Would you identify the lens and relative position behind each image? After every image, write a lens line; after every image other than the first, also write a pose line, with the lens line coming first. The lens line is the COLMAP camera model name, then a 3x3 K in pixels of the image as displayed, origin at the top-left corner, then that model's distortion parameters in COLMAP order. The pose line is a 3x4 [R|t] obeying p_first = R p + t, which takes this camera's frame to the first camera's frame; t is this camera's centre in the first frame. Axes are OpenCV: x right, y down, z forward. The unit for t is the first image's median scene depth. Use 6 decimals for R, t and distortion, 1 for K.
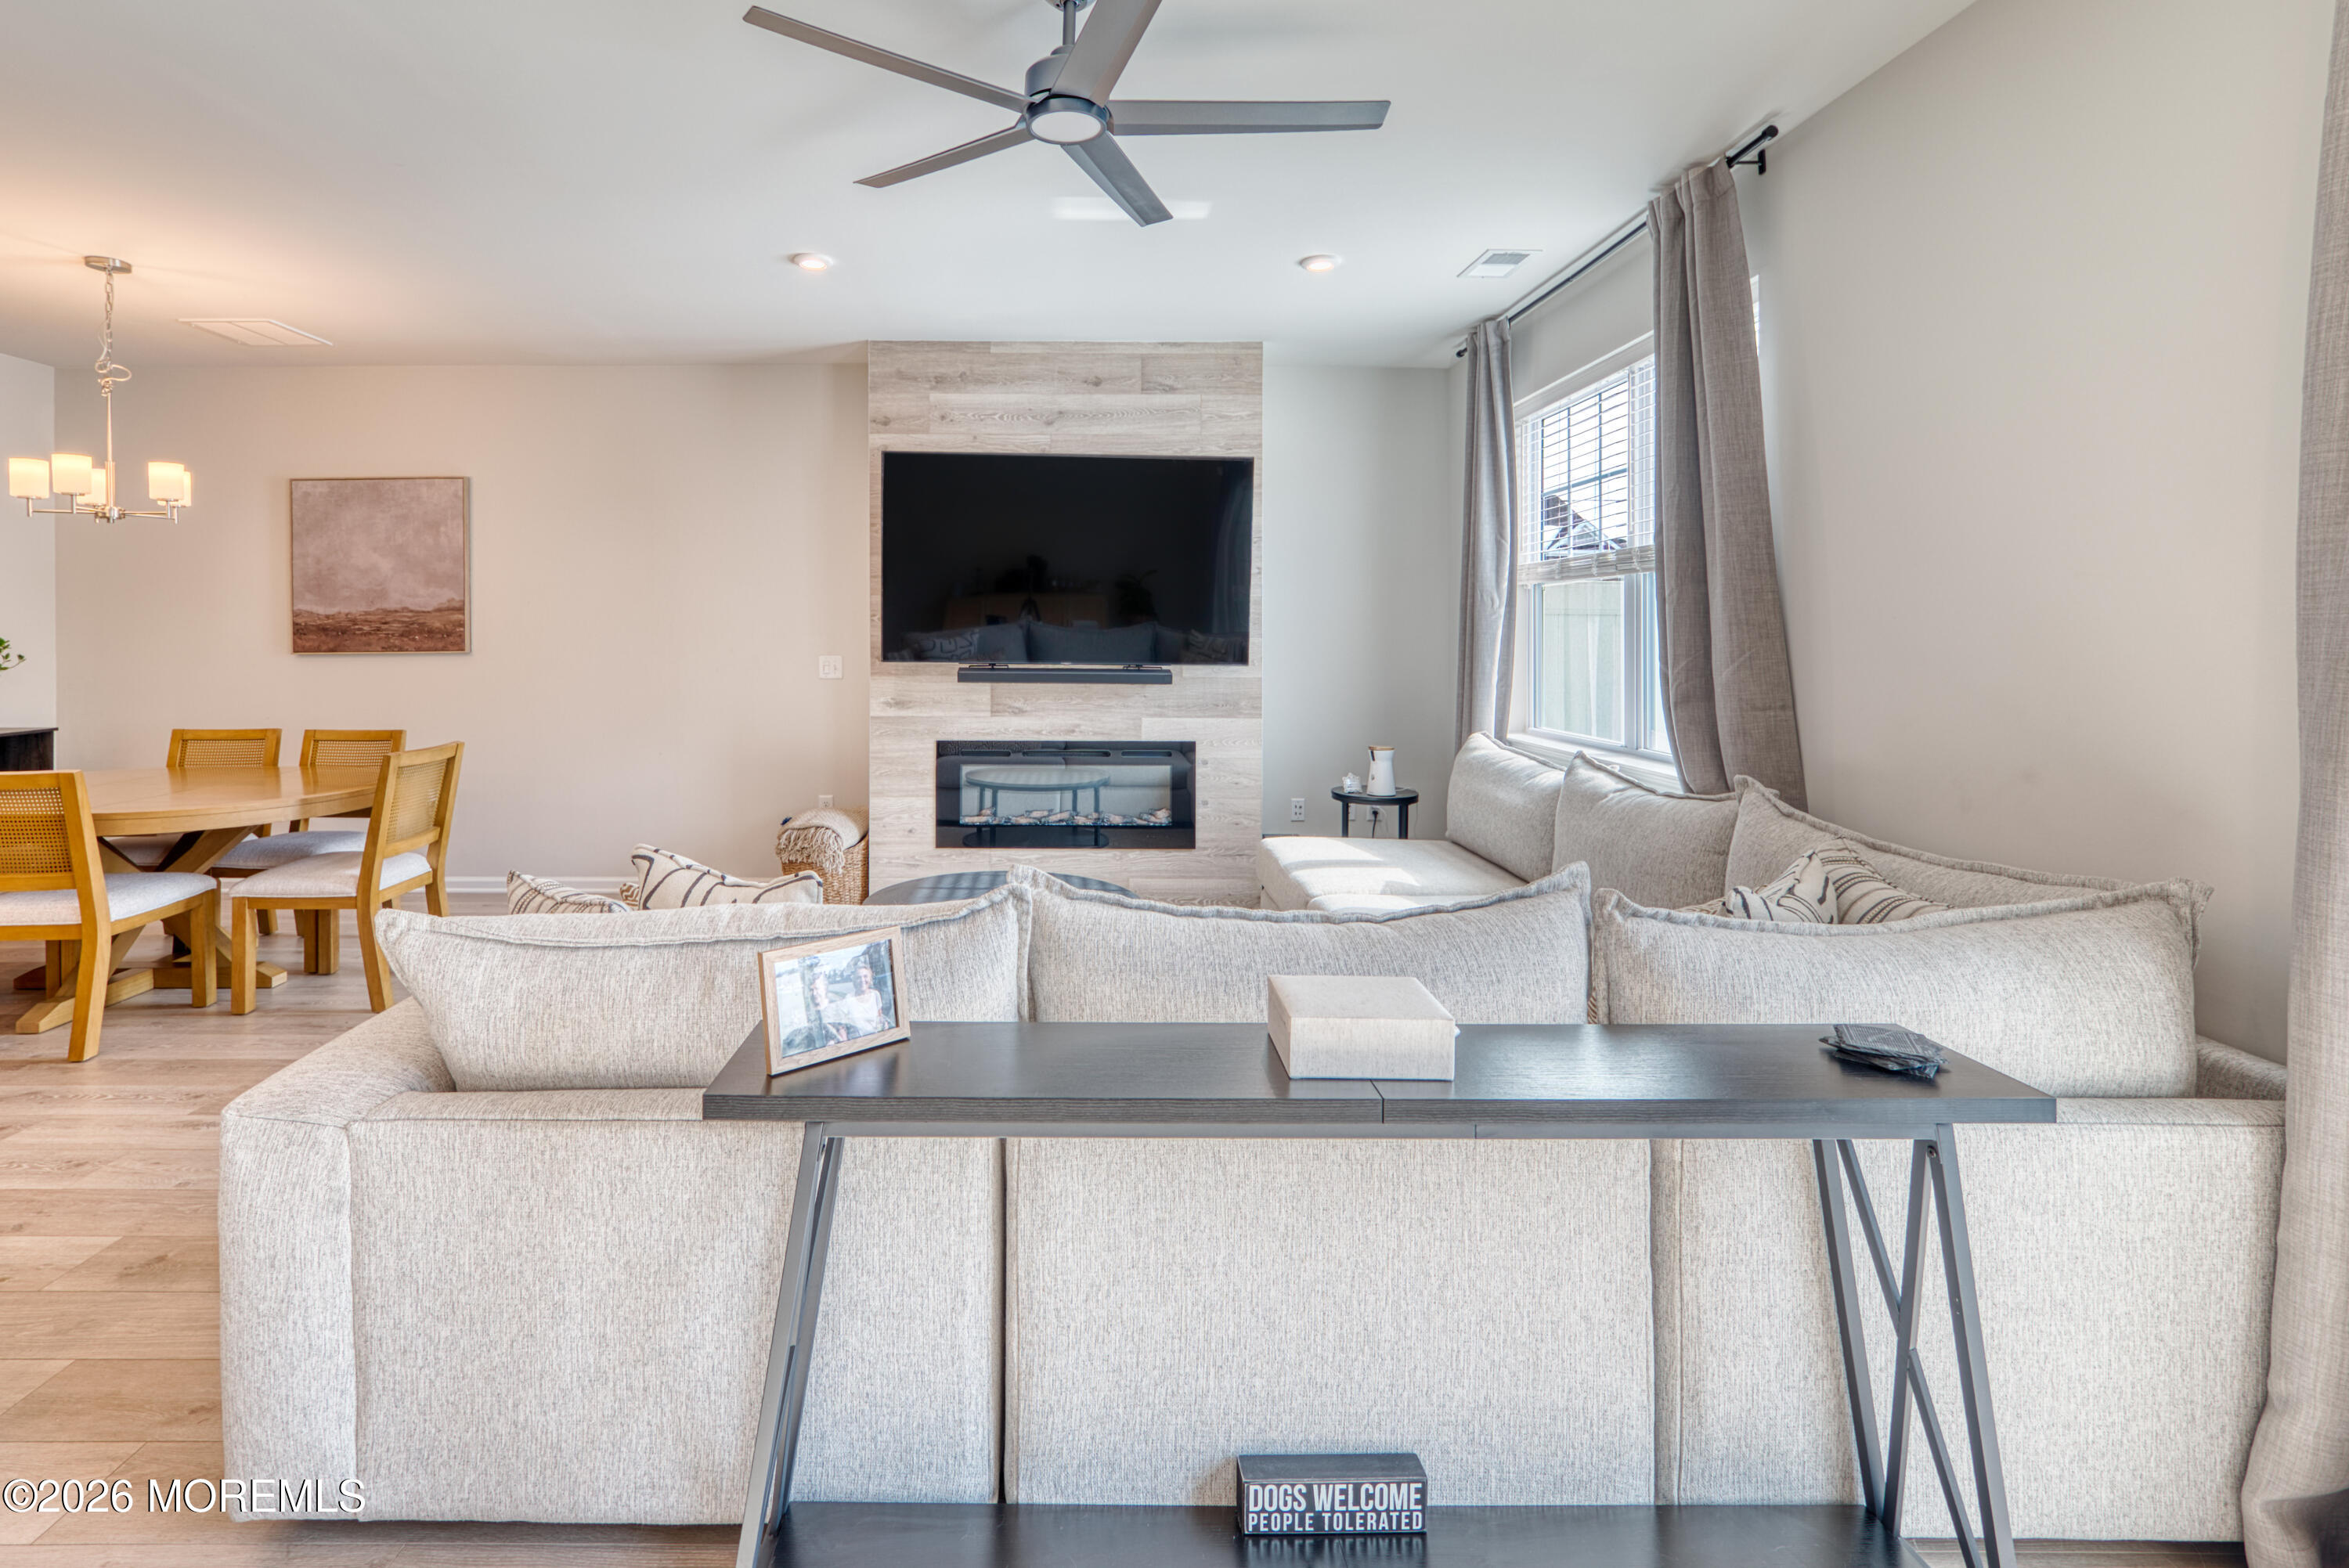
lens RADIAL K [[1091.5, 0, 1078.0], [0, 1091.5, 635.8], [0, 0, 1]] dist [-0.000315, 0.000836]
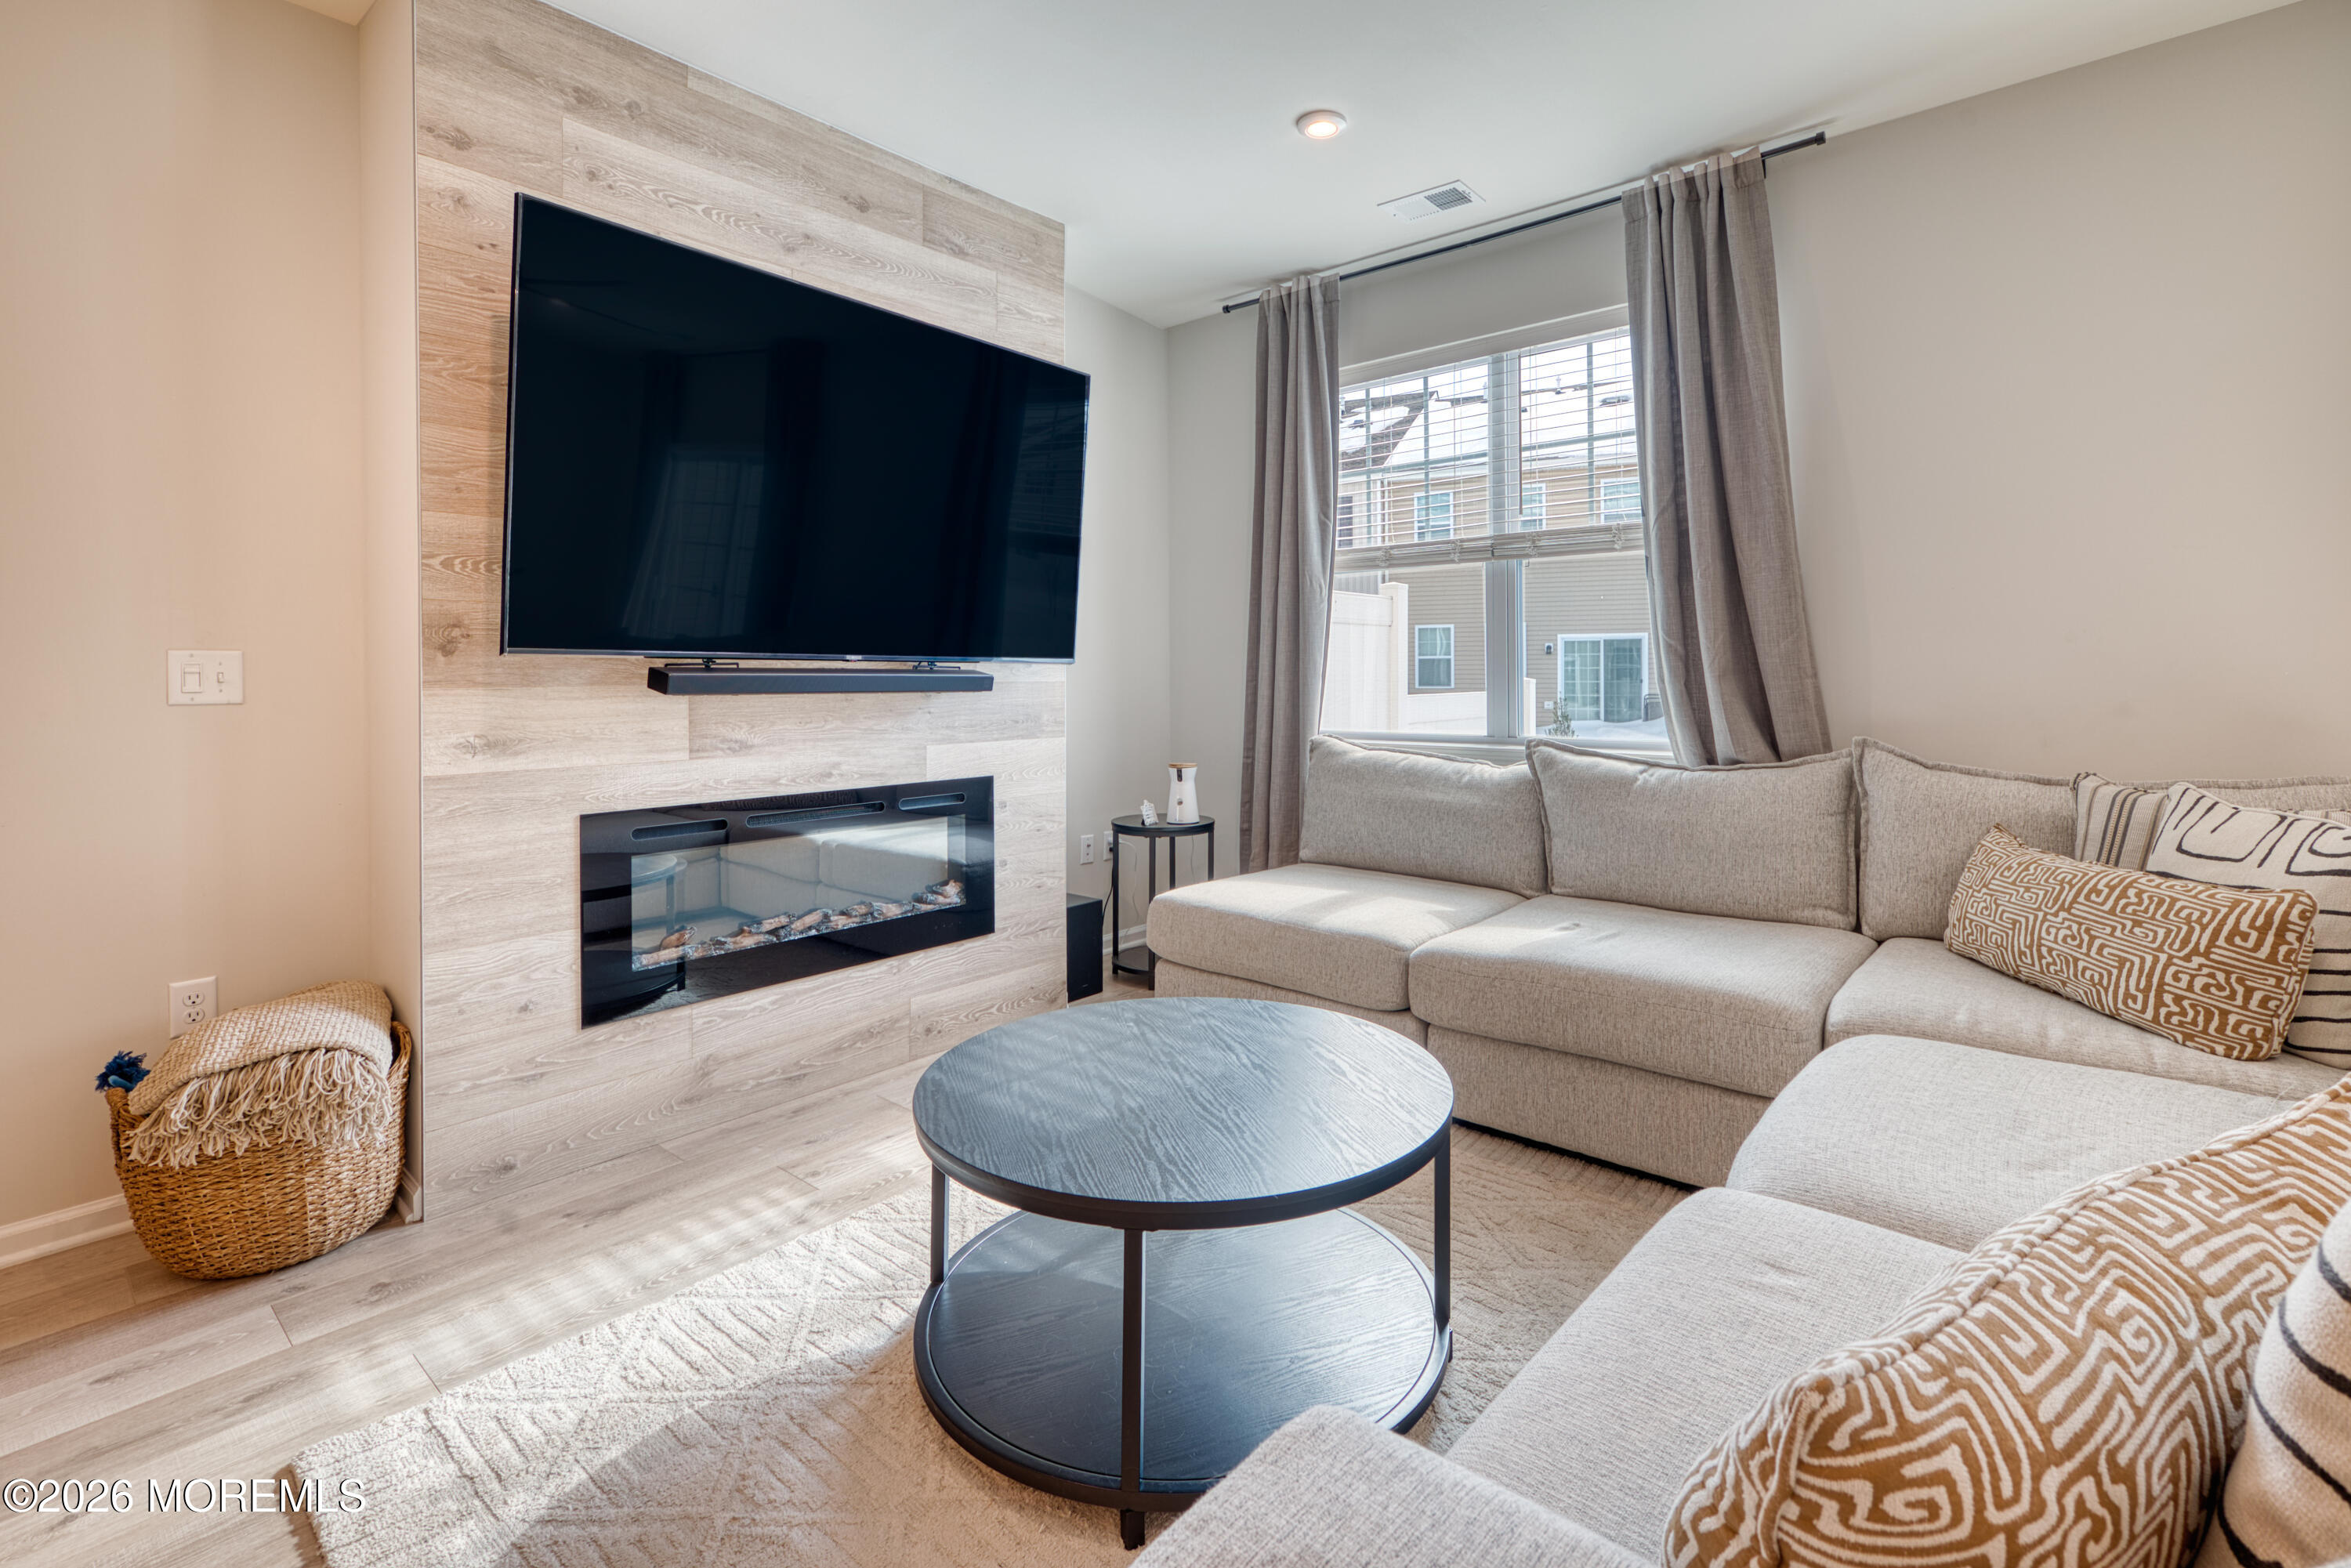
lens RADIAL K [[1096.2, 0, 1242.6], [0, 1096.2, 669.8], [0, 0, 1]] dist [0.002664, 0.001713]
pose [[0.630109, -0.003713, 0.776498, -0.329632], [0.010332, 0.999940, -0.003603, 0.034344], [-0.776438, 0.010293, 0.630110, 0.446290]]
